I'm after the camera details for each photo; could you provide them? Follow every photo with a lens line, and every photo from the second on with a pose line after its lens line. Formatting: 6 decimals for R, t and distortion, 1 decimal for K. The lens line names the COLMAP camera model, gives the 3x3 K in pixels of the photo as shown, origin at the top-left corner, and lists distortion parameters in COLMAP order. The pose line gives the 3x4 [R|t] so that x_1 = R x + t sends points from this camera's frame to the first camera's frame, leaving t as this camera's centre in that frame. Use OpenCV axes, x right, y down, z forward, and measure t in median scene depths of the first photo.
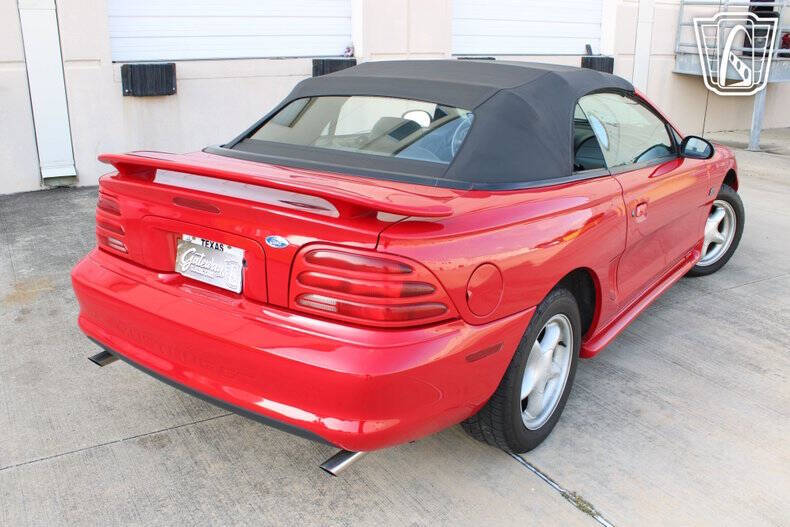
lens RADIAL K [[755.4, 0, 395.0], [0, 755.4, 263.5], [0, 0, 1]] dist [-0.132767, 0.158592]
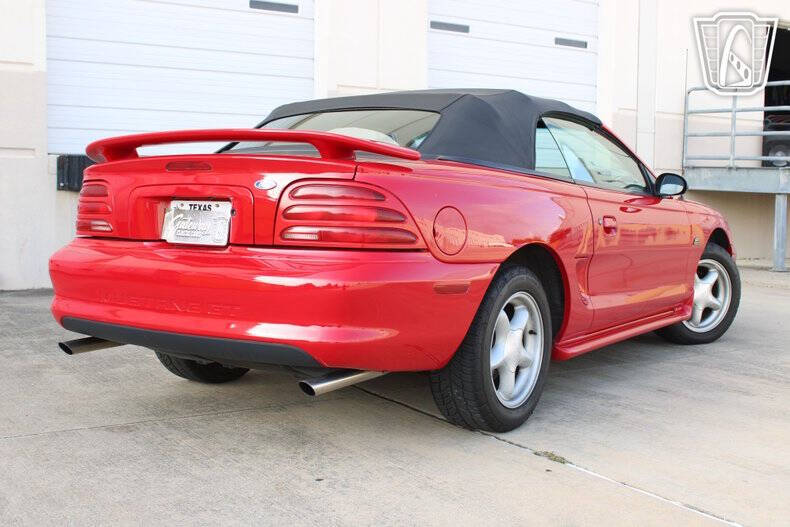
lens RADIAL K [[942.4, 0, 393.1], [0, 942.4, 224.6], [0, 0, 1]] dist [-0.043476, 0.010472]
pose [[0.999431, 0.002637, 0.033614, -0.009800], [0.005747, 0.969029, -0.246878, 0.294886], [-0.033224, 0.246931, 0.968463, -0.279107]]
